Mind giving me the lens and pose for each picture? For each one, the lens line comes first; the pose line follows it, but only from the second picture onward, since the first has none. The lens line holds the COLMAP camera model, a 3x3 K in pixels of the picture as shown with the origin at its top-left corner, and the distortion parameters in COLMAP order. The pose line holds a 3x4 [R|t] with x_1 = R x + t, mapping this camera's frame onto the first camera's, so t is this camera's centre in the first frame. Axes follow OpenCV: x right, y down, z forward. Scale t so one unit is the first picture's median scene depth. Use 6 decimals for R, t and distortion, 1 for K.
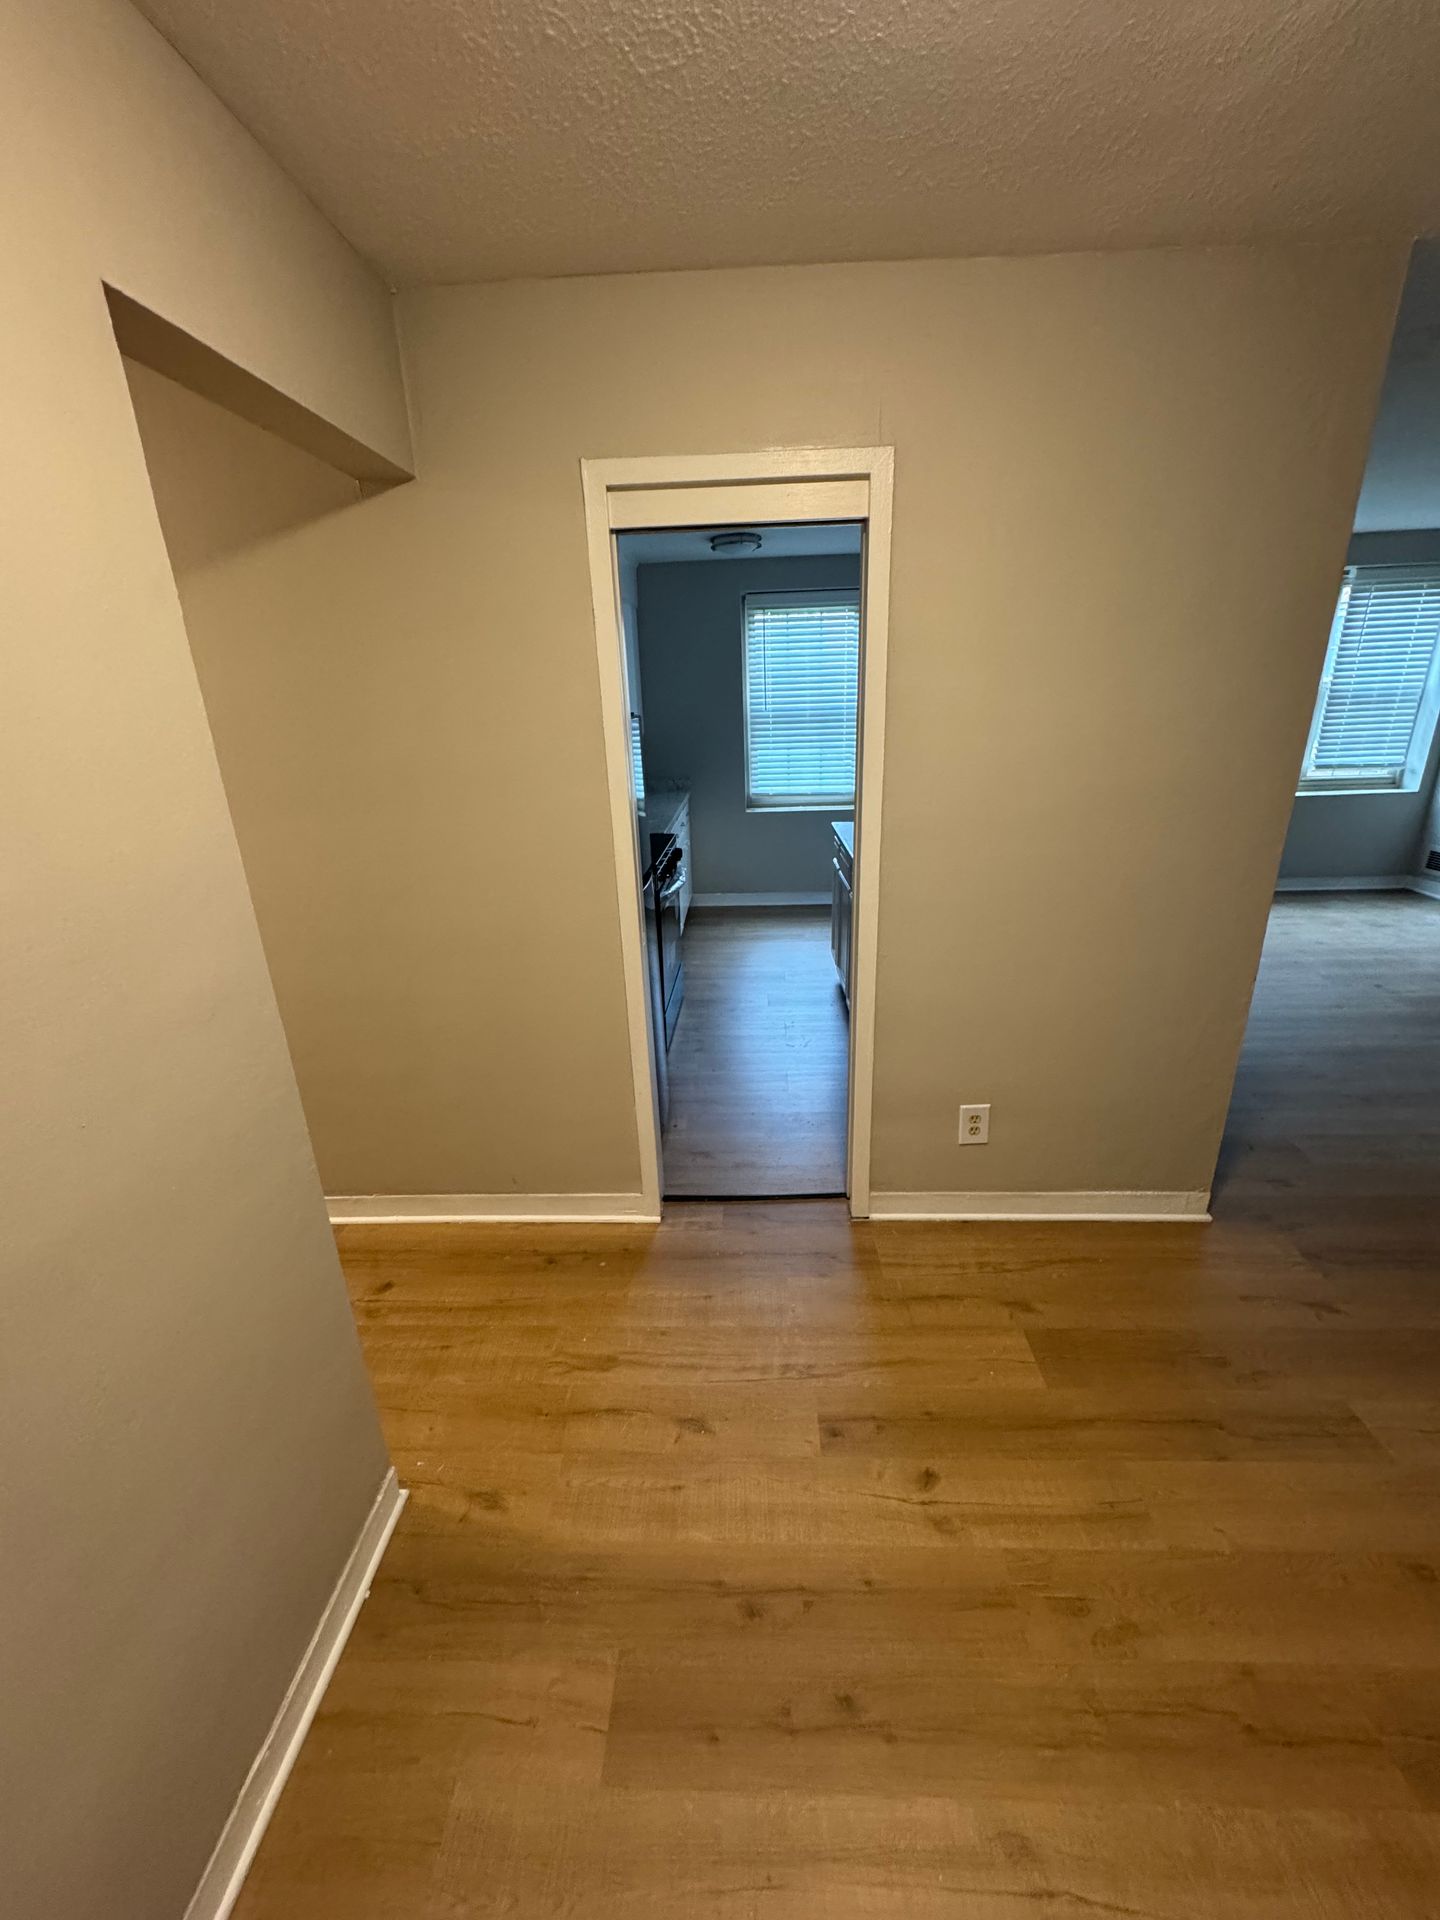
lens RADIAL K [[767.6, 0, 720.0], [0, 767.6, 960.0], [0, 0, 1]] dist [-0.003224, -0.000260]
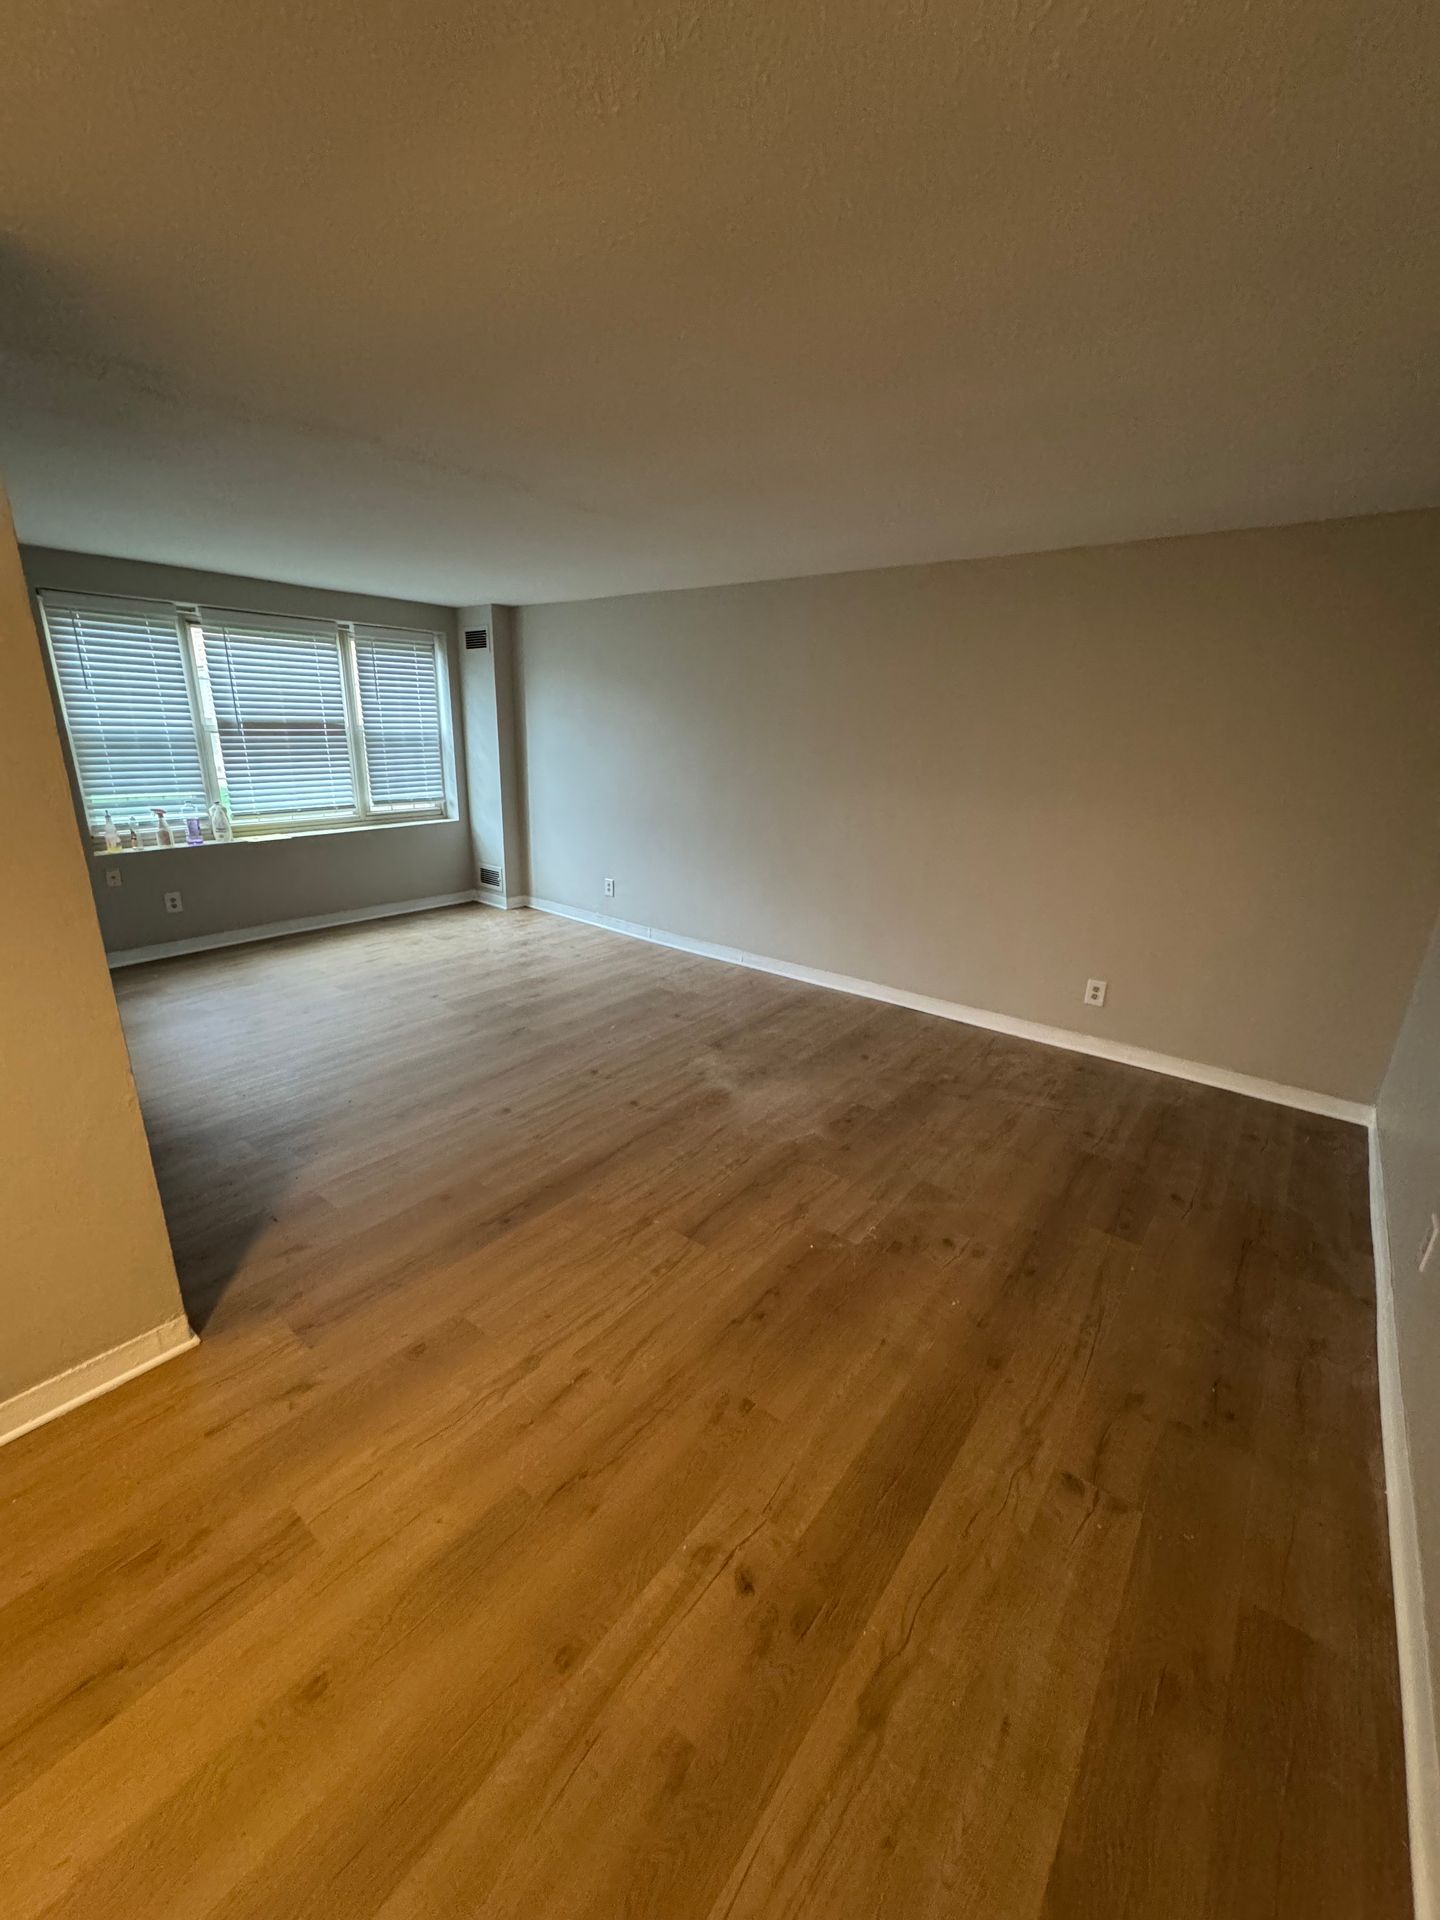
lens RADIAL K [[767.6, 0, 720.0], [0, 767.6, 960.0], [0, 0, 1]] dist [-0.003224, -0.000260]
pose [[0.586591, -0.197409, 0.785456, 0.244289], [0.231911, 0.970169, 0.070638, 0.000262], [-0.775969, 0.140720, 0.614873, -0.022453]]
